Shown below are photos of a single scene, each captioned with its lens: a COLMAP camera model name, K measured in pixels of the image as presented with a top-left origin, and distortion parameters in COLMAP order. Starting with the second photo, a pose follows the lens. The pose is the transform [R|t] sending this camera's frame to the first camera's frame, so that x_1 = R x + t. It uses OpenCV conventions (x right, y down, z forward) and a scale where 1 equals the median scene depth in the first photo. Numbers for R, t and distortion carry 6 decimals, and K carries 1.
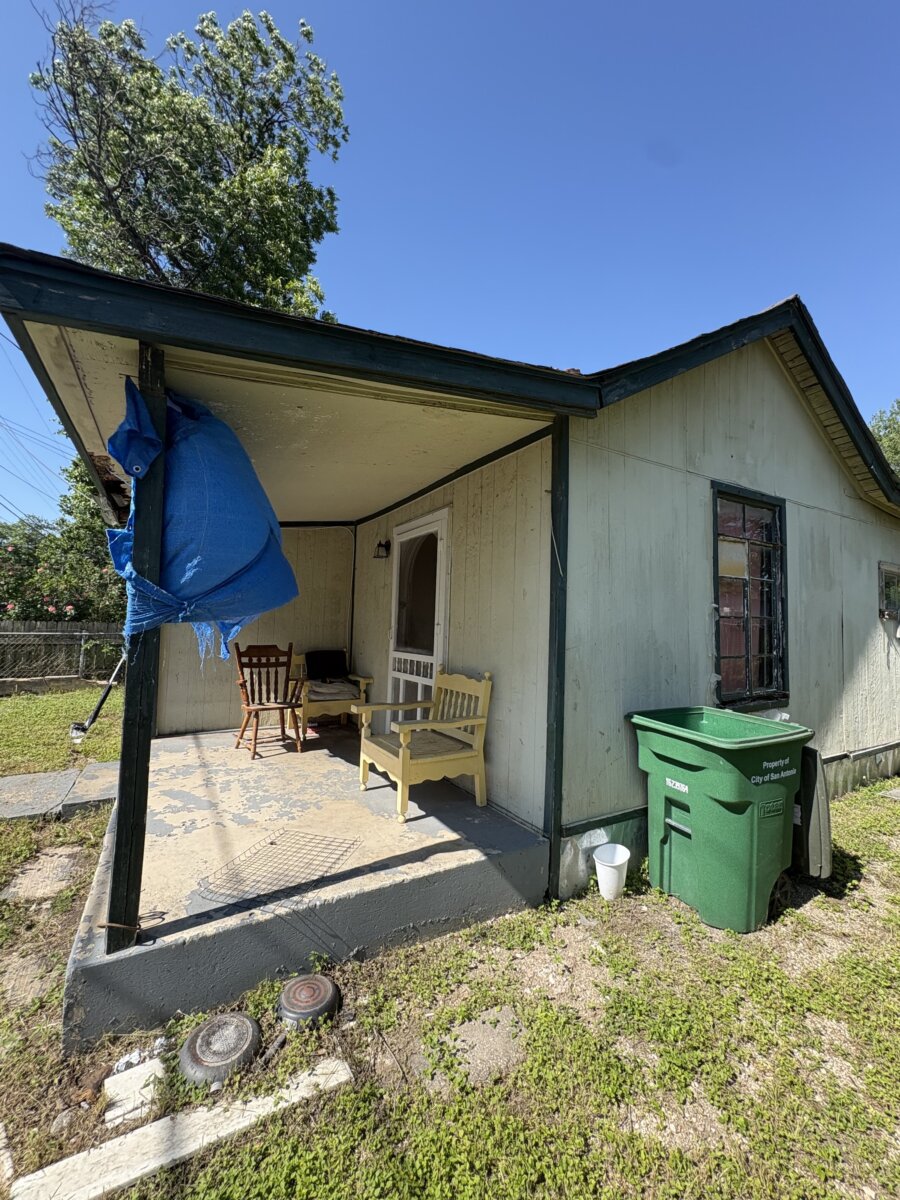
lens RADIAL K [[481.2, 0, 449.7], [0, 481.2, 592.6], [0, 0, 1]] dist [-0.000207, 0.000209]
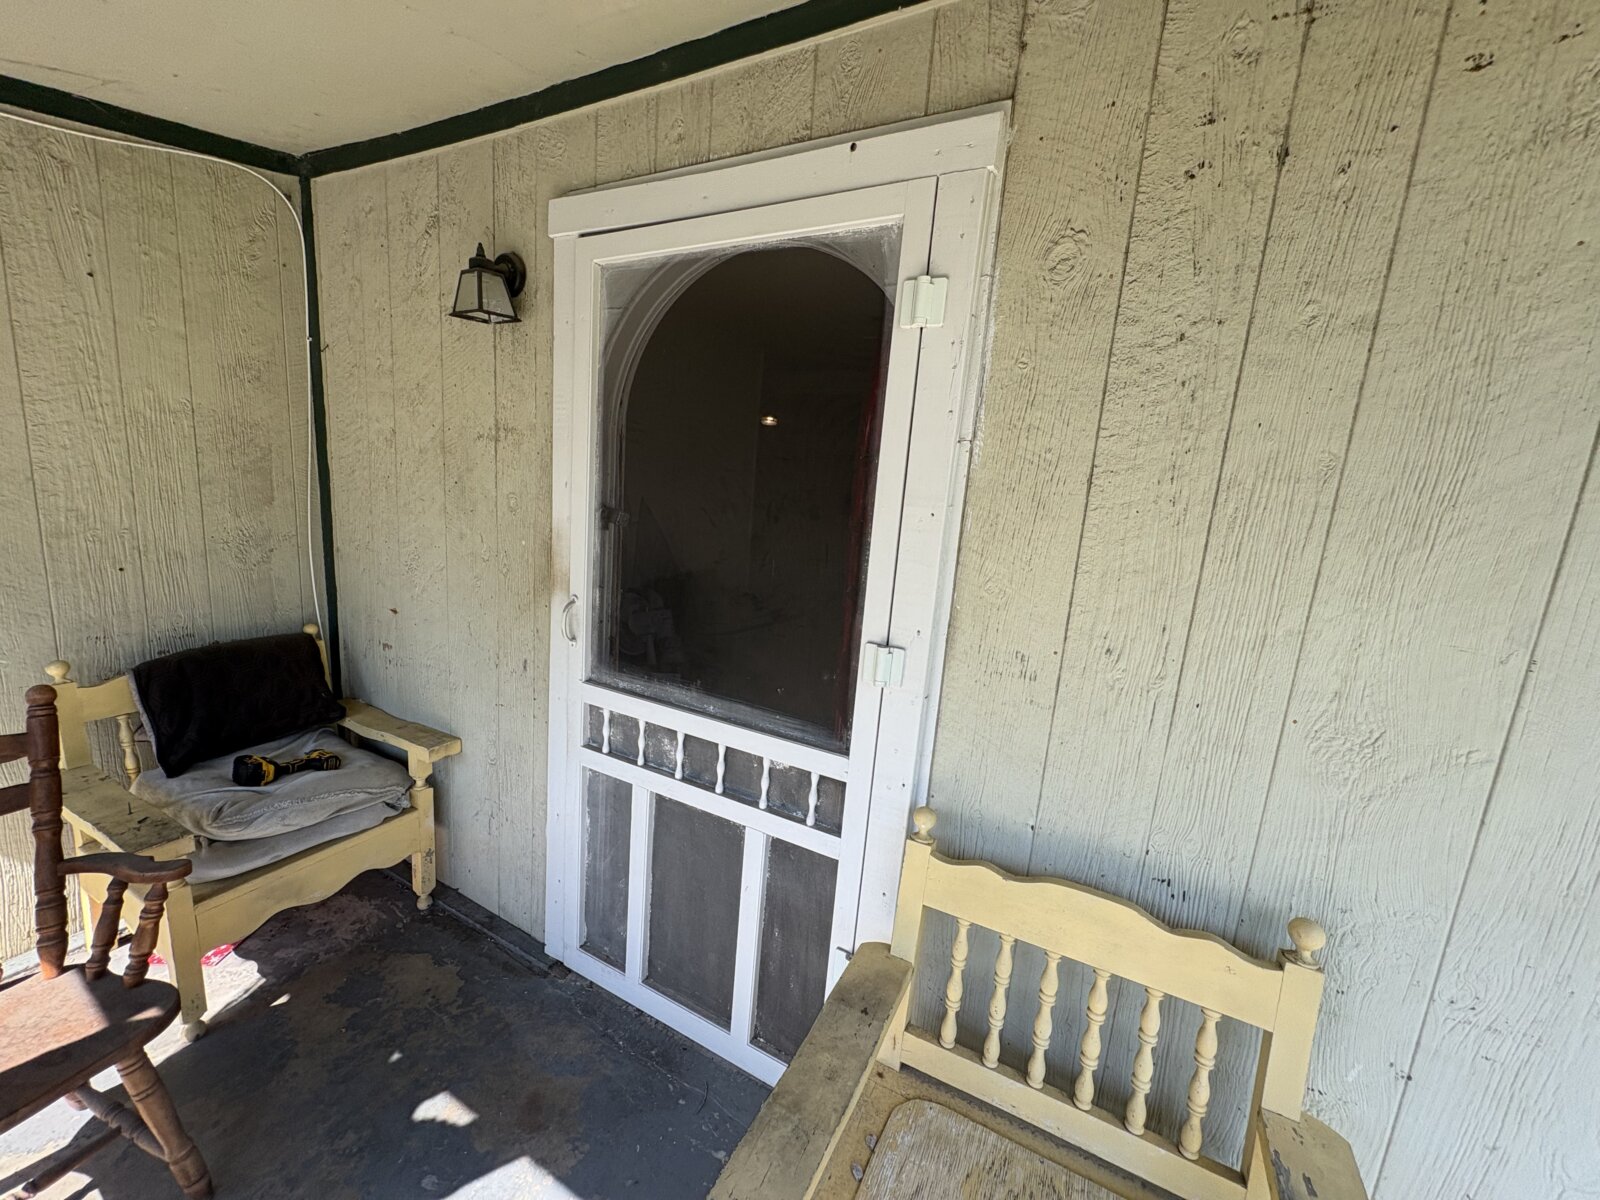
lens RADIAL K [[641.6, 0, 795.1], [0, 641.6, 599.5], [0, 0, 1]] dist [-0.000207, 0.000209]
pose [[0.859347, -0.055583, 0.508363, -0.195912], [-0.084519, 0.964968, 0.248380, -0.029207], [-0.504360, -0.256411, 0.824545, 0.637057]]
